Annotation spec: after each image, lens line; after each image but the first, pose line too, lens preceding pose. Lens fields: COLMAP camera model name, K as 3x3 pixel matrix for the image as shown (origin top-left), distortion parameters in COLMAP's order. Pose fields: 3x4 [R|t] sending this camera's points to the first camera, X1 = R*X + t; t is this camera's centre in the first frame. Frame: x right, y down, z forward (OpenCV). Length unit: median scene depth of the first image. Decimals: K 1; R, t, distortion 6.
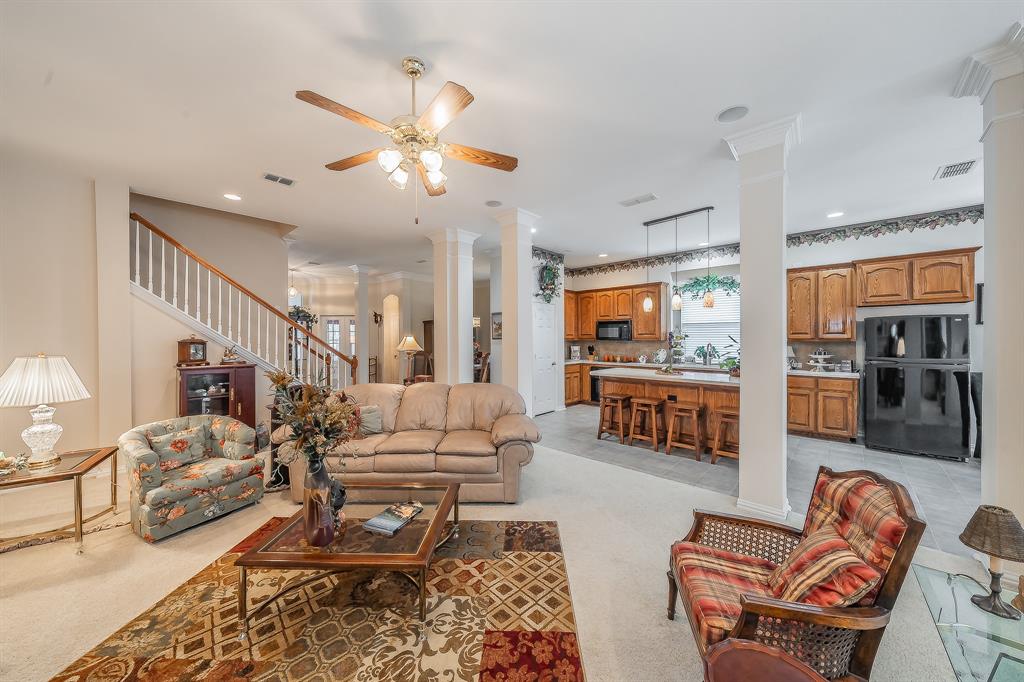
lens RADIAL K [[357.0, 0, 513.2], [0, 357.0, 339.5], [0, 0, 1]] dist [0.000530, 0.000106]
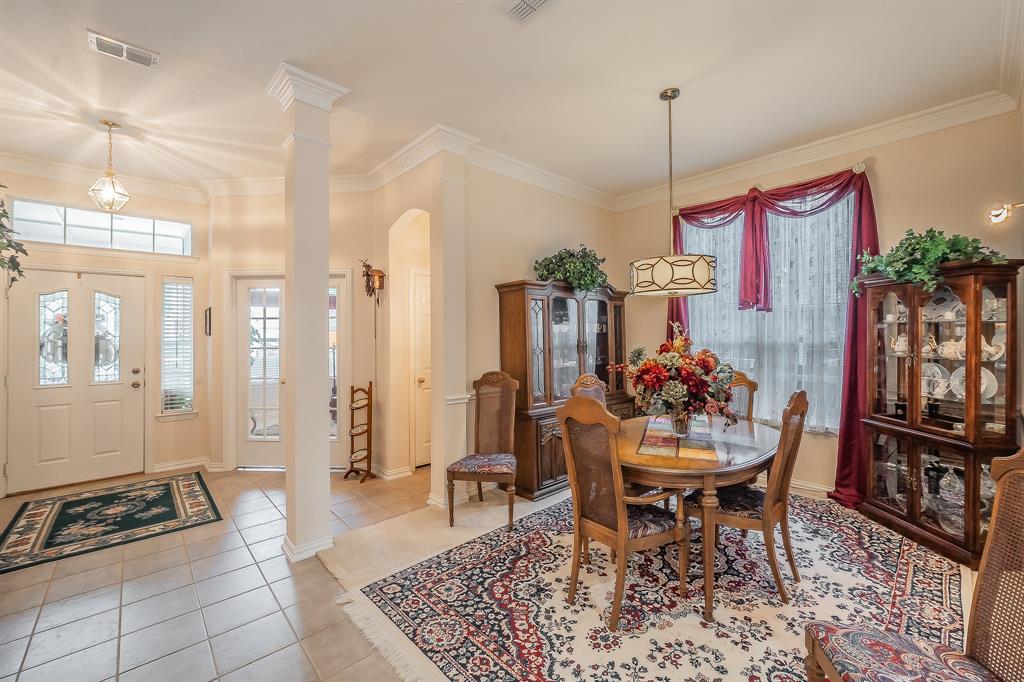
lens RADIAL K [[421.8, 0, 516.3], [0, 421.8, 332.0], [0, 0, 1]] dist [-0.001531, 0.000072]
pose [[0.996189, -0.002858, -0.087172, -0.374969], [0.001804, 0.999924, -0.012165, -0.001962], [0.087200, 0.011961, 0.996119, 1.115167]]
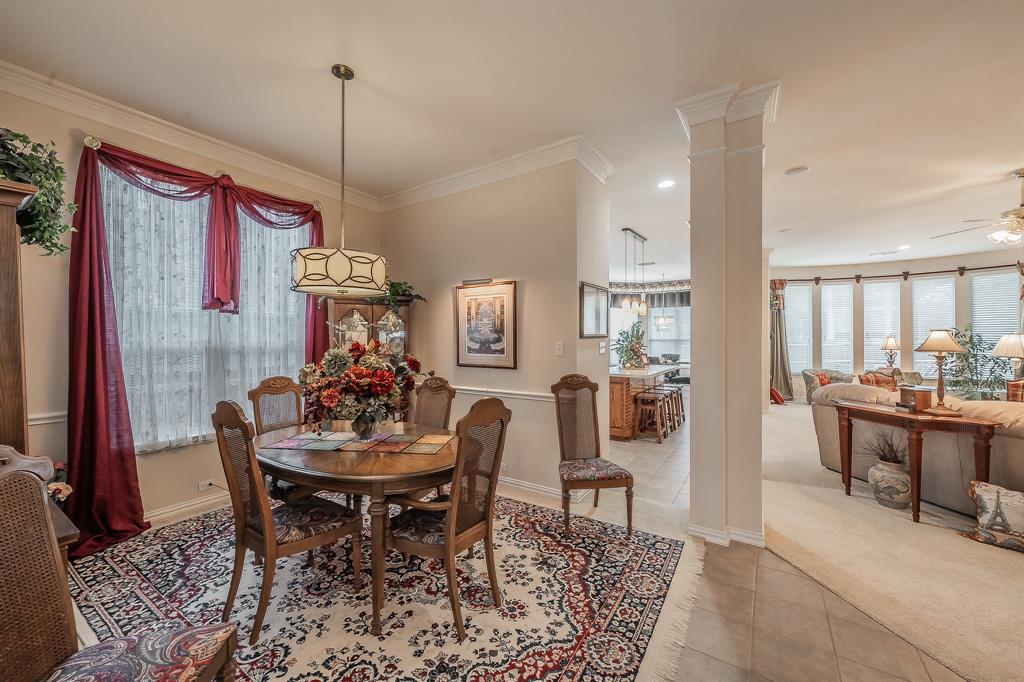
lens RADIAL K [[390.5, 0, 513.4], [0, 390.5, 337.2], [0, 0, 1]] dist [0.000884, 0.000046]
pose [[-0.165210, 0.009665, 0.986211, -0.727845], [0.008506, 0.999929, -0.008374, 0.001329], [-0.986222, 0.007005, -0.165281, 1.578838]]
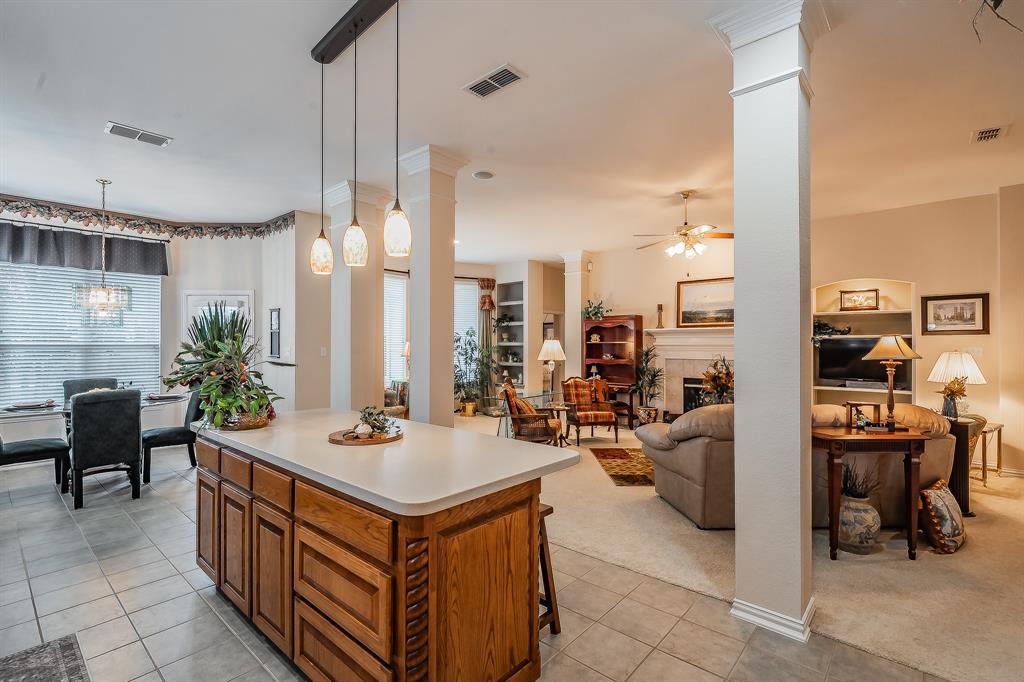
lens RADIAL K [[469.4, 0, 509.4], [0, 469.4, 342.5], [0, 0, 1]] dist [-0.000042, 0.000036]
pose [[-0.999728, 0.003187, -0.023111, 0.299643], [0.003087, 0.999986, 0.004344, -0.002982], [0.023124, 0.004271, -0.999723, 1.475380]]
